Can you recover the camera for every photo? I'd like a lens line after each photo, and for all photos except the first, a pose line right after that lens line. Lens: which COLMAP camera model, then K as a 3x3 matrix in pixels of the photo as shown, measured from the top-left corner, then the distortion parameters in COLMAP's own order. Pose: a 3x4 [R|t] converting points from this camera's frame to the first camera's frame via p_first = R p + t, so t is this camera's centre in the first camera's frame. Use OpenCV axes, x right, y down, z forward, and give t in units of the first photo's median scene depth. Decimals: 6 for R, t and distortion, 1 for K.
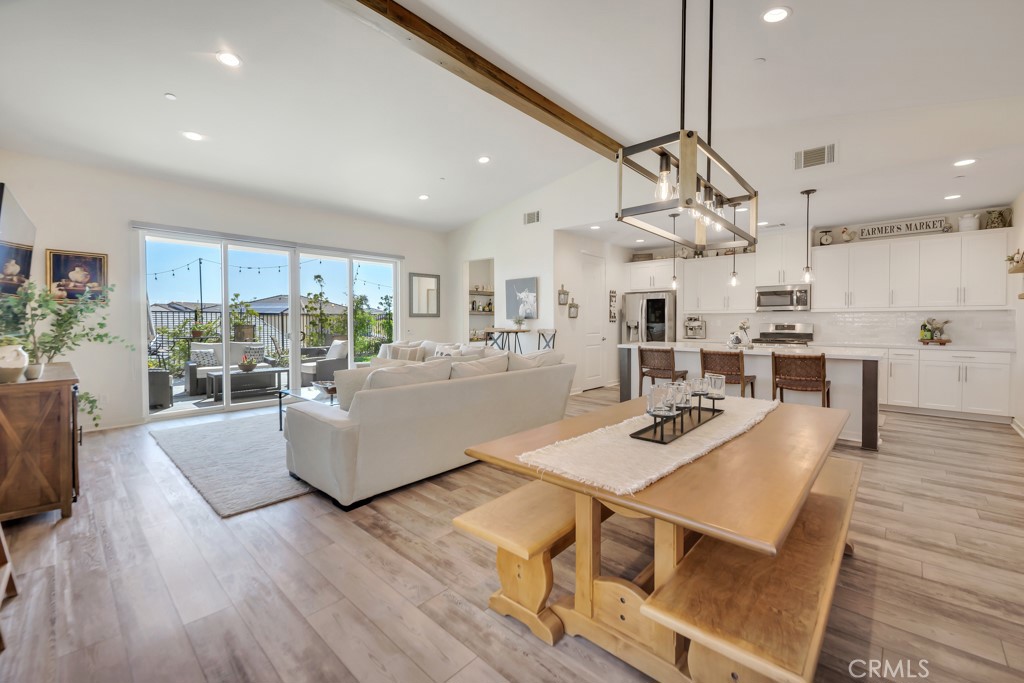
lens RADIAL K [[423.6, 0, 530.7], [0, 423.6, 330.5], [0, 0, 1]] dist [0.002636, -0.003830]
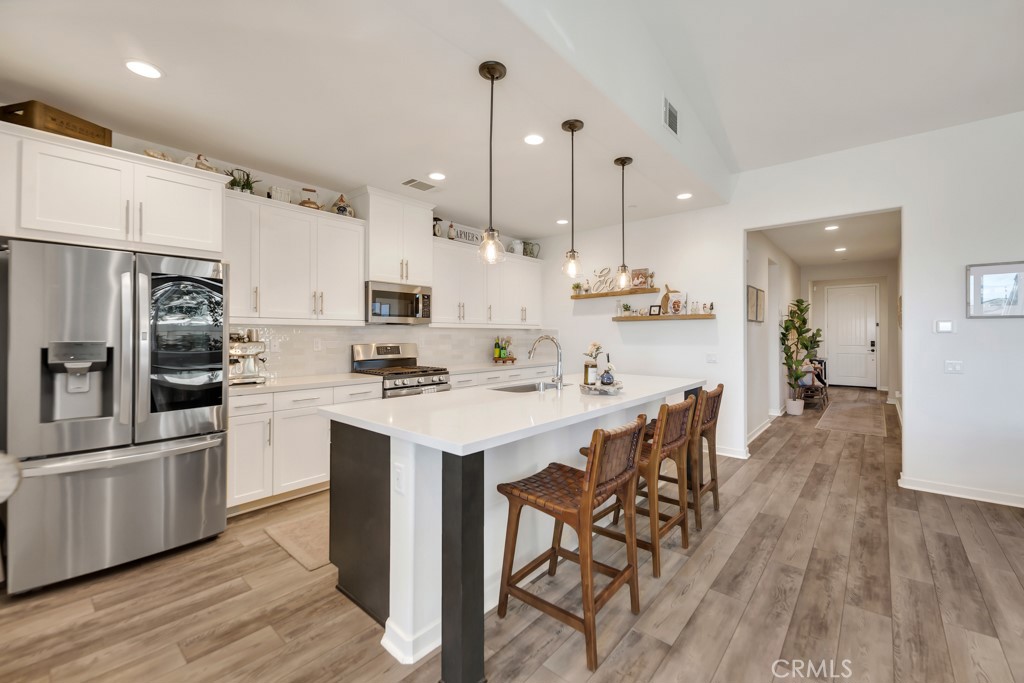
lens RADIAL K [[423.6, 0, 504.0], [0, 423.6, 335.3], [0, 0, 1]] dist [0.002636, -0.003830]
pose [[0.008114, -0.000251, 0.999967, -0.048138], [0.026401, 0.999651, 0.000036, -0.030704], [-0.999619, 0.026400, 0.008118, 0.989711]]
